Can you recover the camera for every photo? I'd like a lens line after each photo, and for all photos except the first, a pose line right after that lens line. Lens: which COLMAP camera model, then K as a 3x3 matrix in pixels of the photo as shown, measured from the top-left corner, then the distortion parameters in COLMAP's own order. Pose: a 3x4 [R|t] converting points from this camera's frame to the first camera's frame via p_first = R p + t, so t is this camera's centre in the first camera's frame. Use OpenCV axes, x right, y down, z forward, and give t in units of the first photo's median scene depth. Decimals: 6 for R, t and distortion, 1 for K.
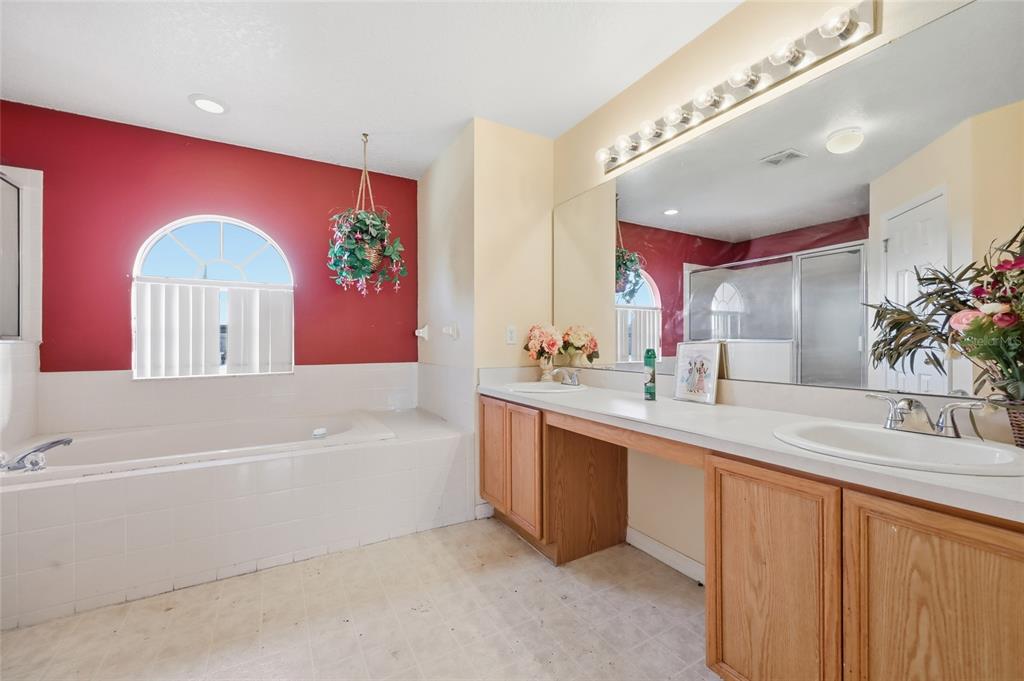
lens RADIAL K [[415.8, 0, 512.0], [0, 415.8, 340.5], [0, 0, 1]] dist [0.001576, 0.000067]
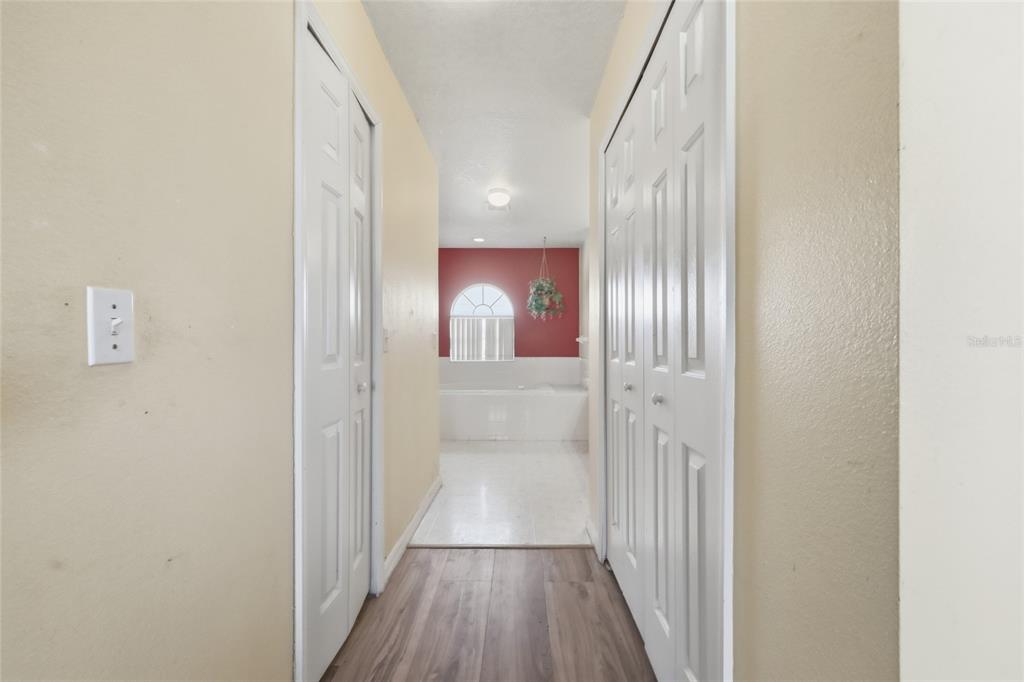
lens RADIAL K [[422.4, 0, 512.0], [0, 422.4, 341.0], [0, 0, 1]] dist [0.022250, 0.000003]
pose [[0.859250, -0.000764, -0.511556, 0.534641], [-0.002025, 0.999986, -0.004895, -0.006214], [0.511552, 0.005242, 0.859236, -0.782824]]
